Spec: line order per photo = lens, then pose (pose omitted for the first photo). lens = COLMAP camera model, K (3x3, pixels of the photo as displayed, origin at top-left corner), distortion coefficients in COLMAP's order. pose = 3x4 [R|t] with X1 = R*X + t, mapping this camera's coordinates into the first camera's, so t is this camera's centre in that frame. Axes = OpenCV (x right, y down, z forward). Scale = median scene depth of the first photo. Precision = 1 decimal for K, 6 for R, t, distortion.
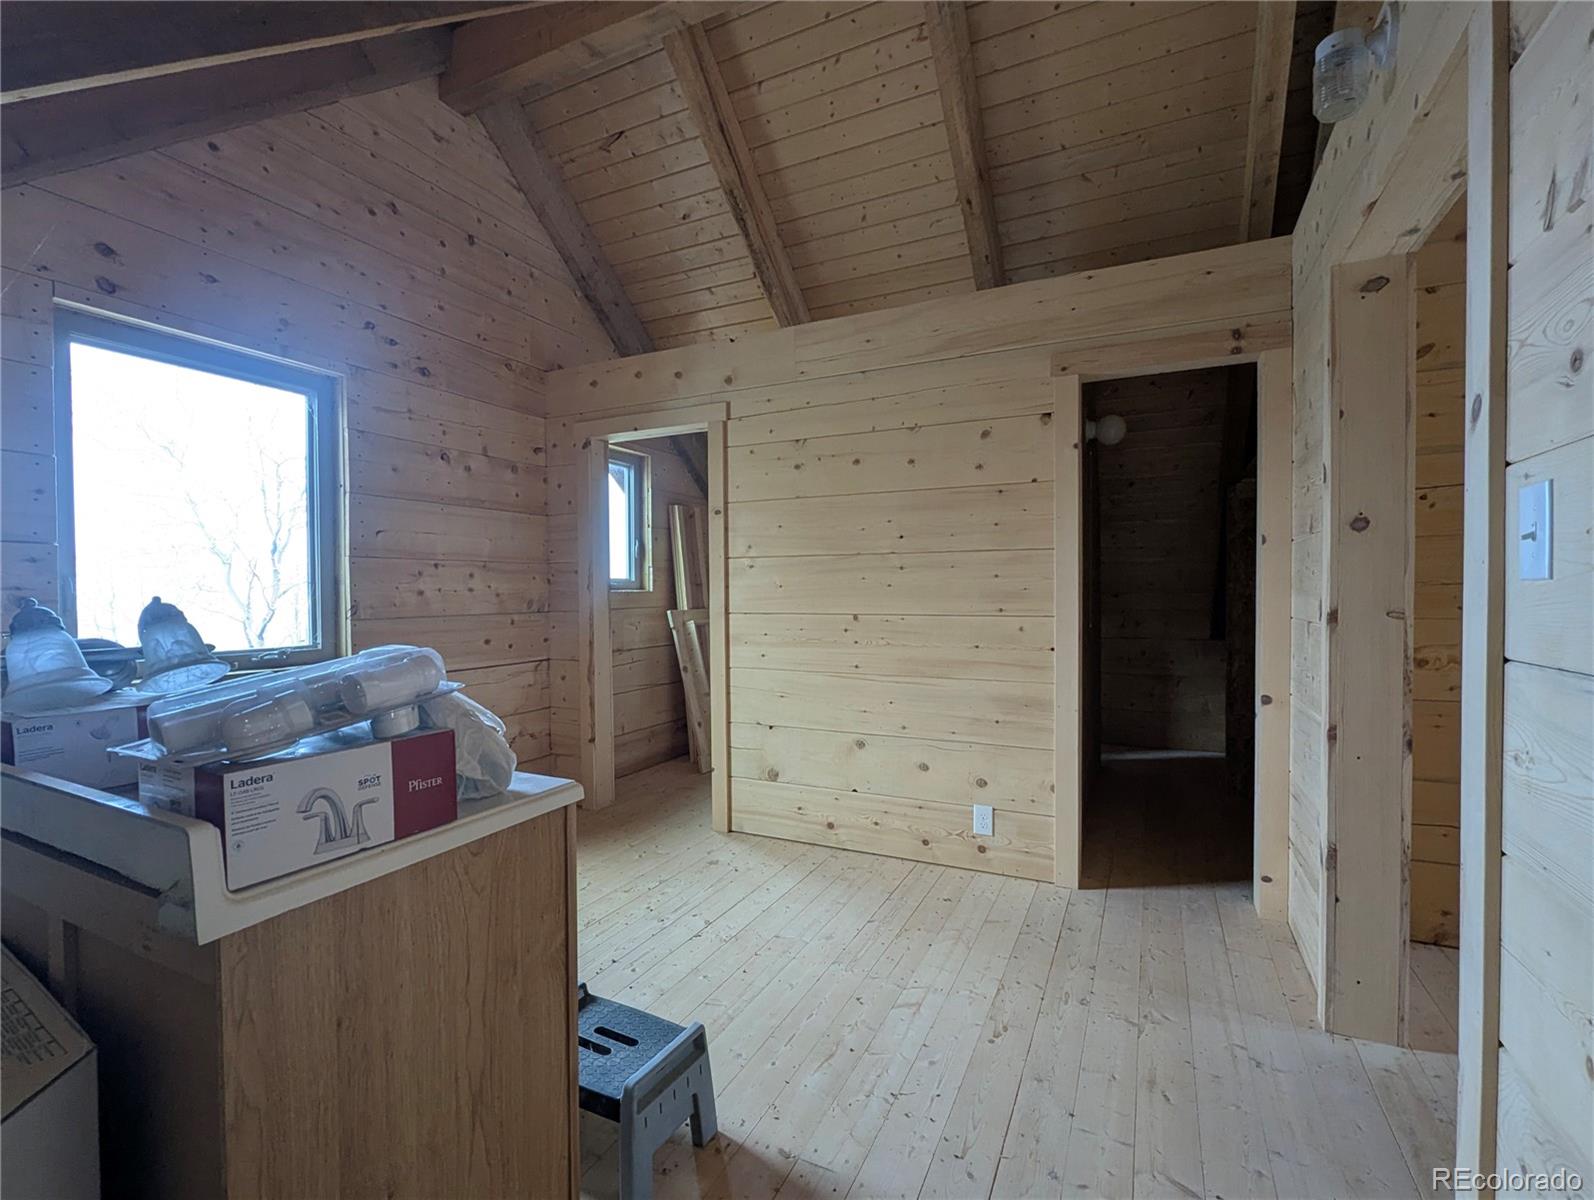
lens RADIAL K [[719.5, 0, 796.3], [0, 719.5, 604.0], [0, 0, 1]] dist [-0.004582, -0.000456]
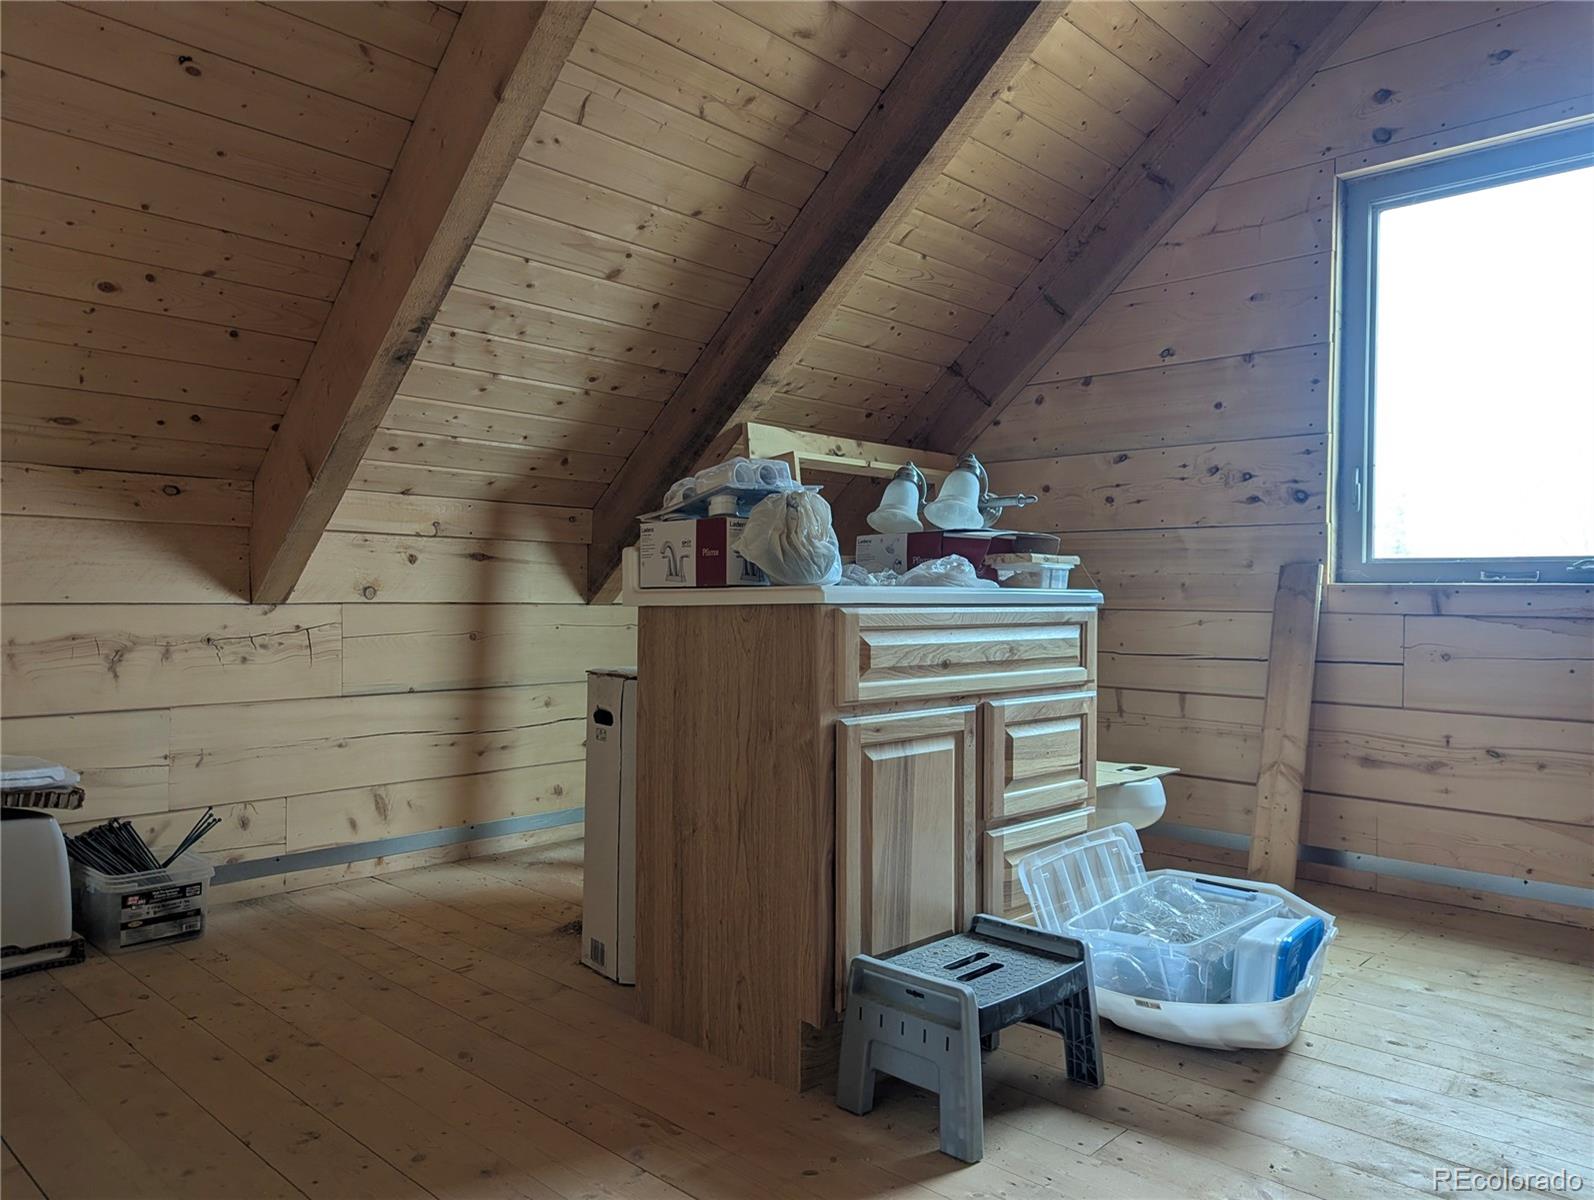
lens RADIAL K [[1131.5, 0, 796.2], [0, 1131.5, 596.4], [0, 0, 1]] dist [0.037674, -0.008672]
pose [[-0.289887, 0.008047, -0.957027, 1.416569], [-0.018588, 0.999729, 0.014036, 0.279424], [0.956880, 0.021858, -0.289659, 1.665989]]
